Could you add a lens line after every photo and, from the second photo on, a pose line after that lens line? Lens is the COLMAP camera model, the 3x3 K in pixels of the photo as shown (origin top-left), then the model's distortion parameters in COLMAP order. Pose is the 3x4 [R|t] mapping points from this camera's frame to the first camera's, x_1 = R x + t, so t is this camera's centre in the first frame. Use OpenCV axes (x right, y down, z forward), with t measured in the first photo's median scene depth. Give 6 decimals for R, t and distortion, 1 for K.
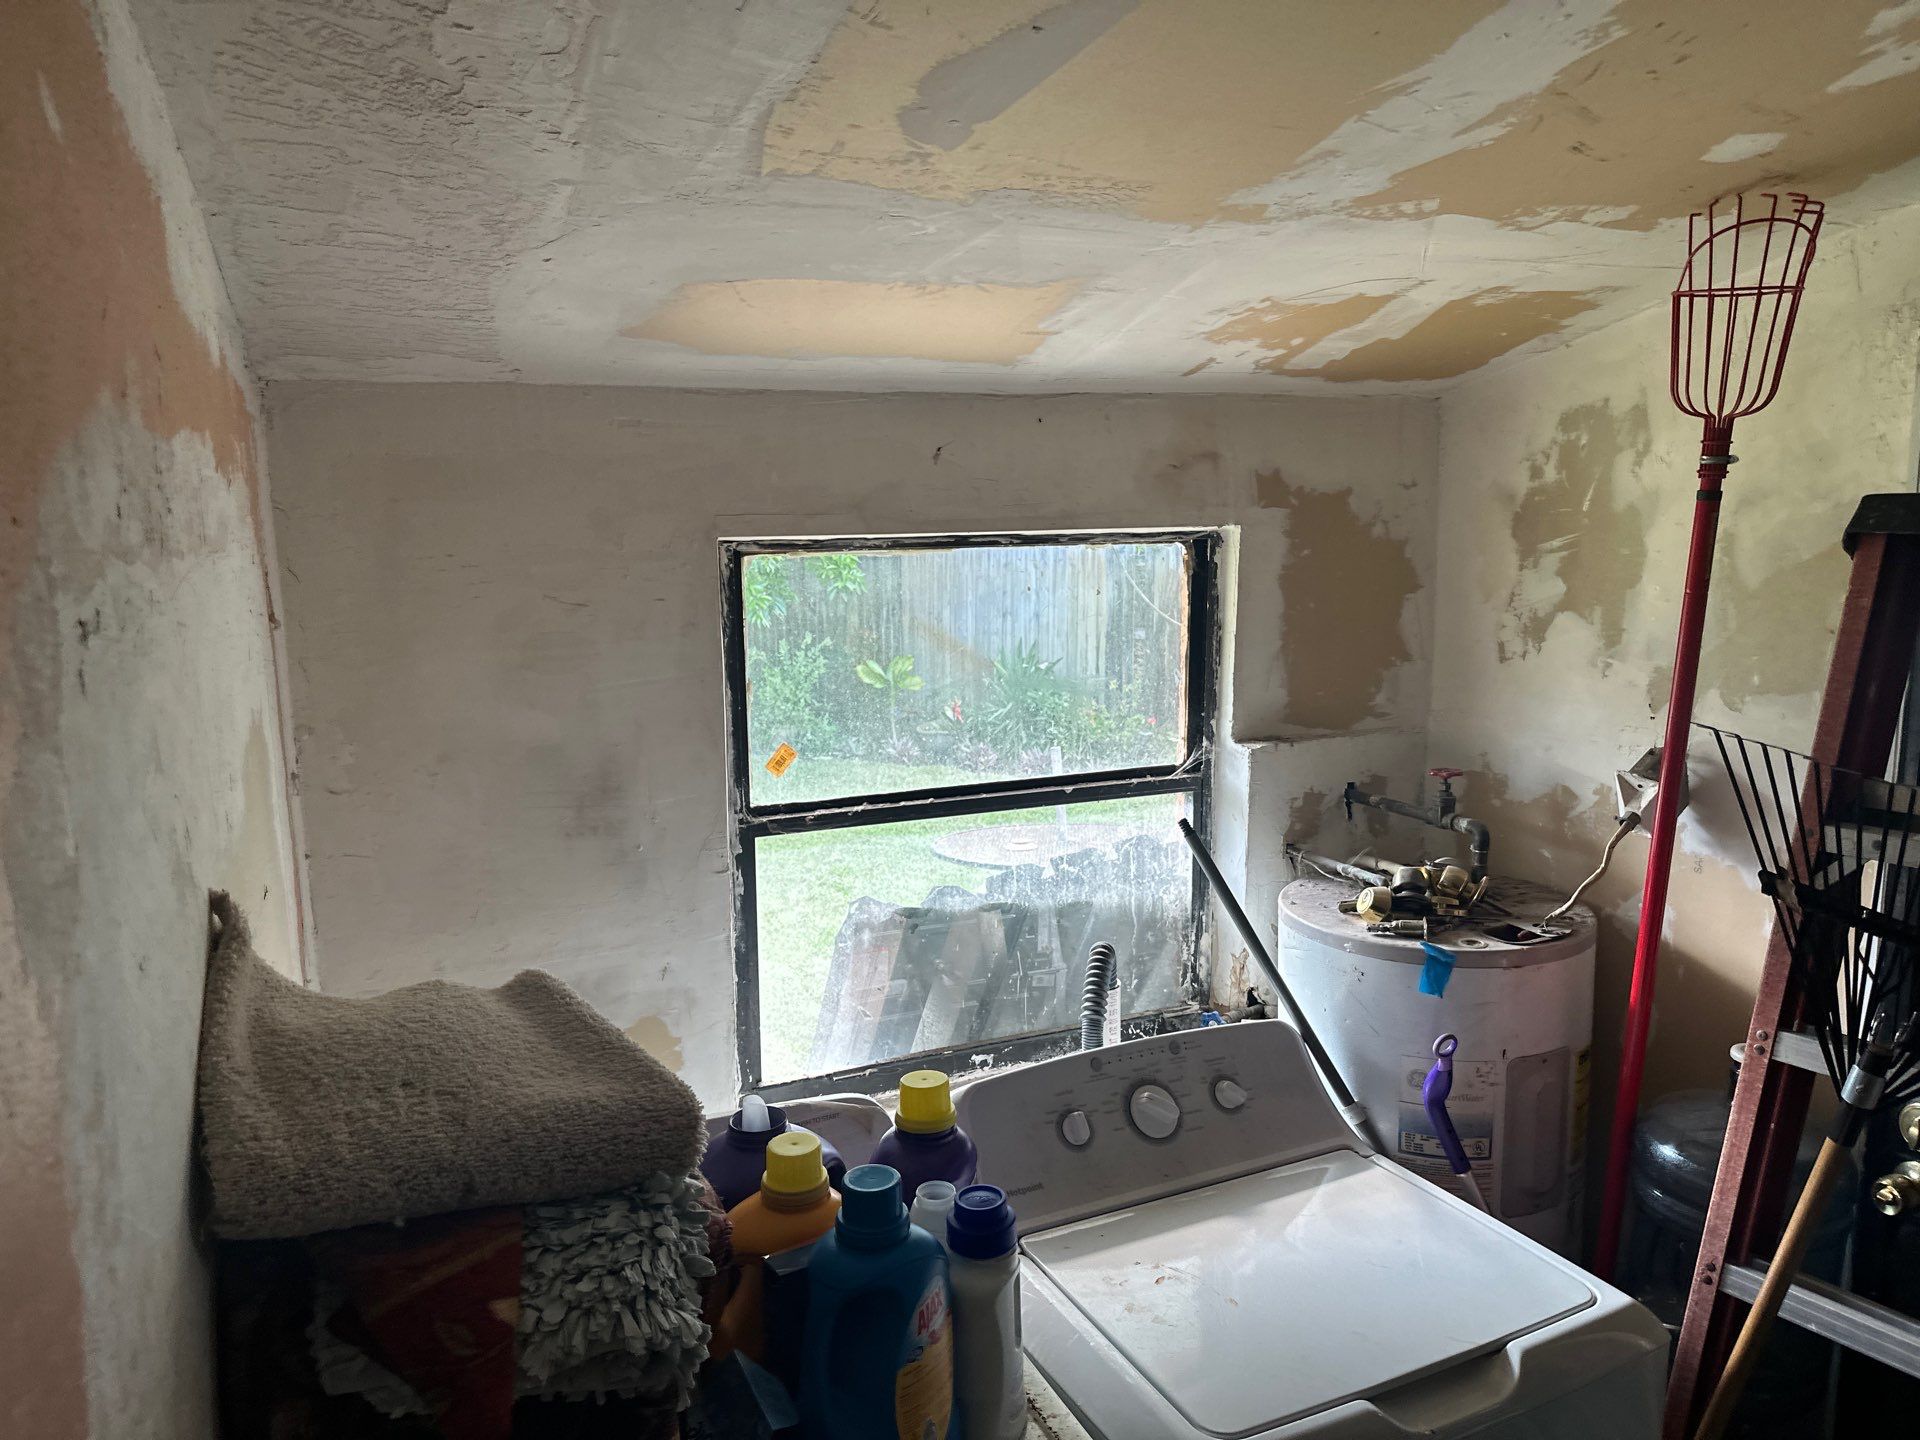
lens RADIAL K [[1322.8, 0, 960.1], [0, 1322.8, 723.9], [0, 0, 1]] dist [0.001975, -0.019131]
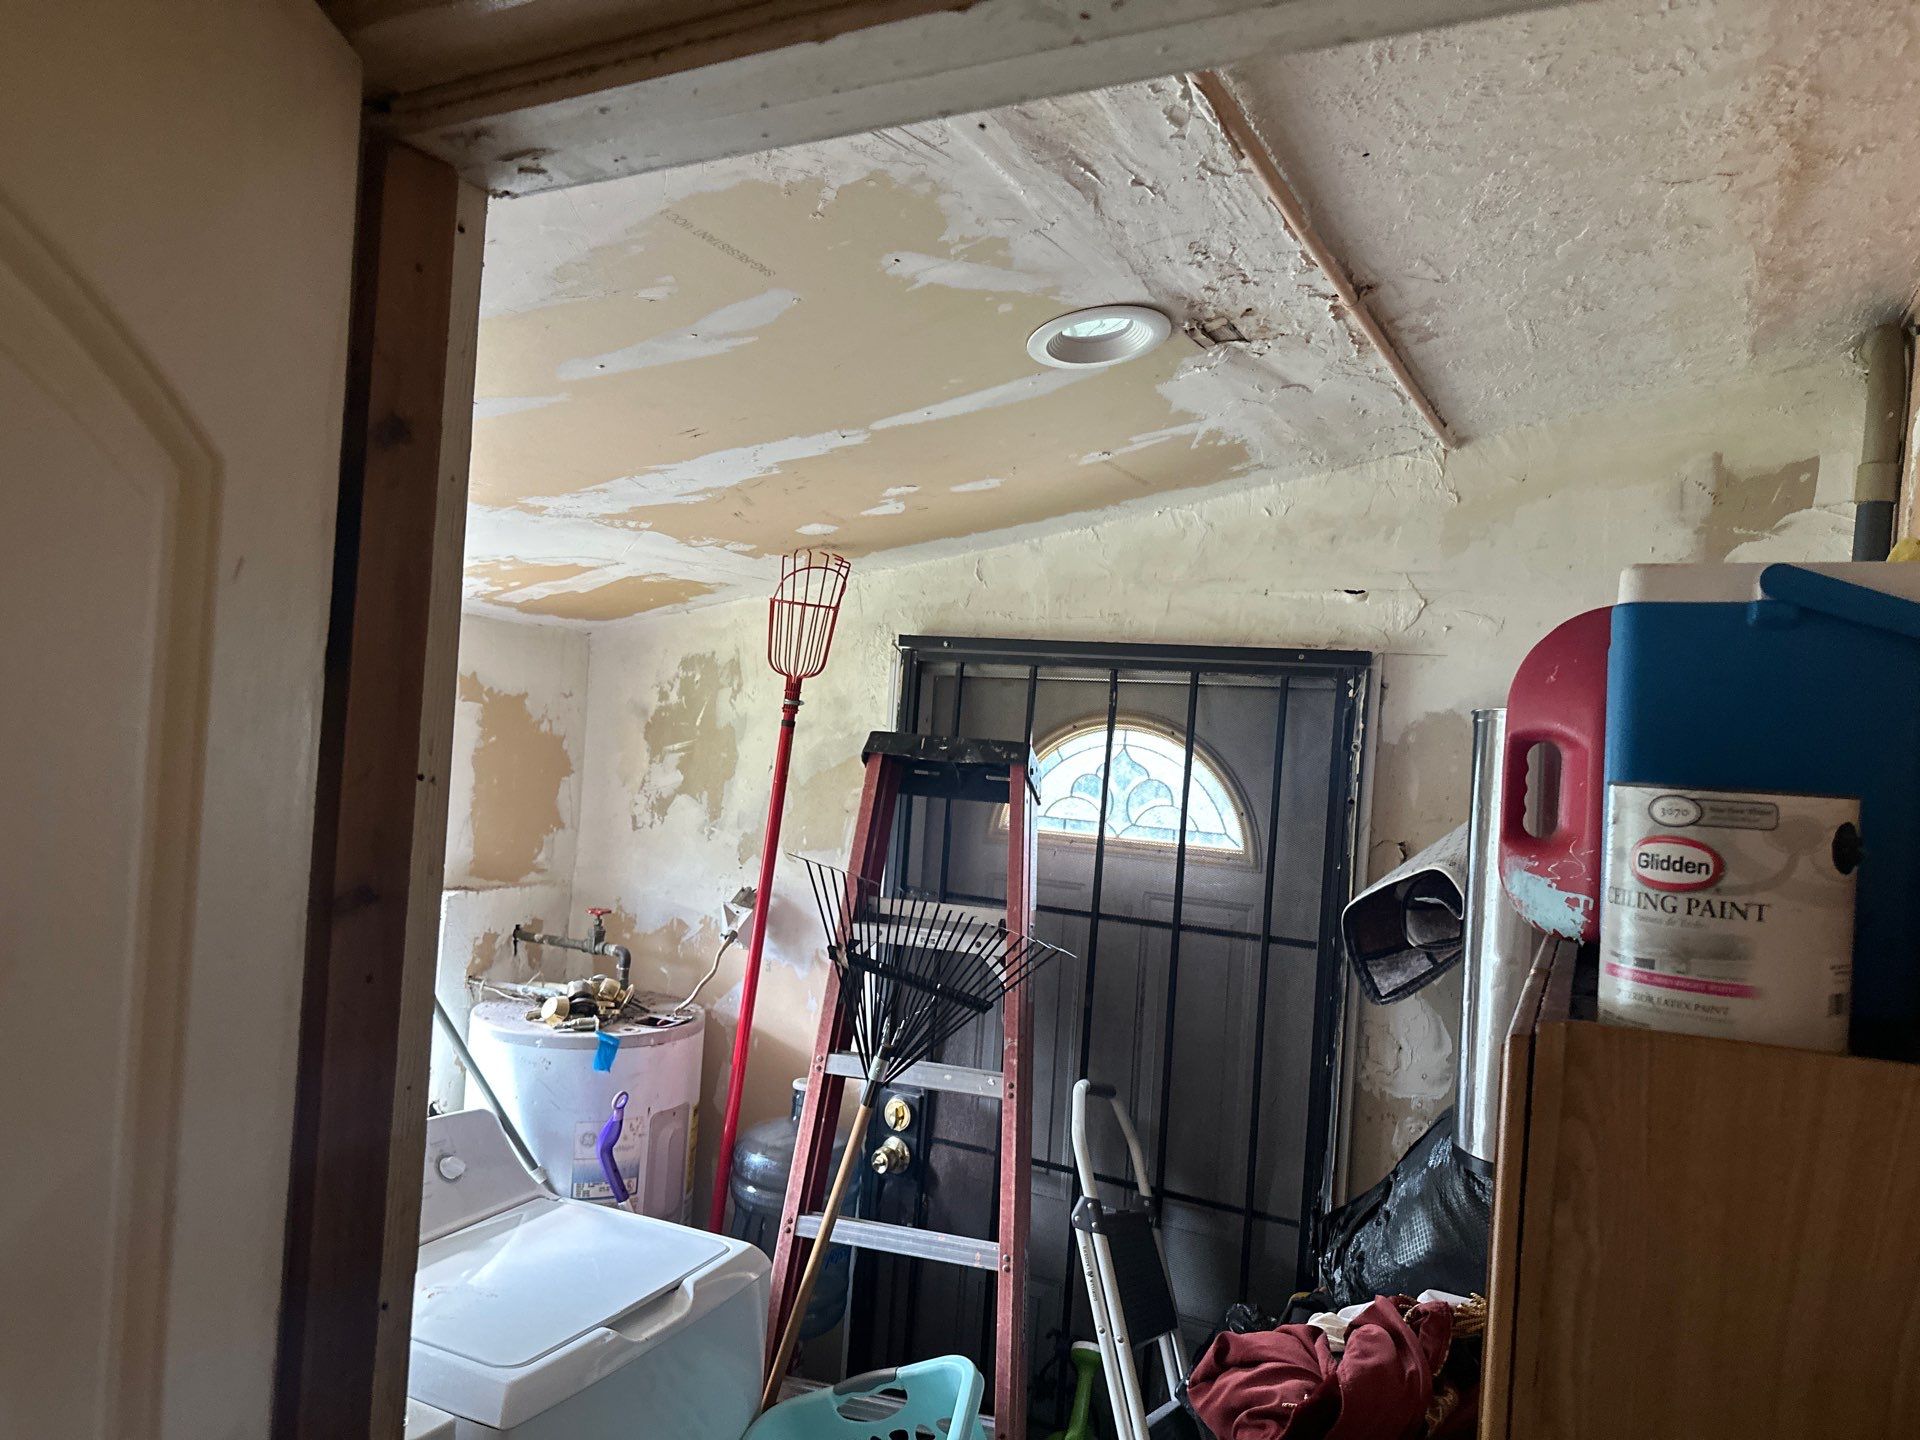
lens RADIAL K [[1322.8, 0, 956.8], [0, 1322.8, 717.3], [0, 0, 1]] dist [0.001975, -0.019131]
pose [[0.751009, 0.081777, 0.655208, -0.289049], [0.018519, 0.989302, -0.144703, 0.049368], [-0.660032, 0.120807, 0.741461, -0.288563]]
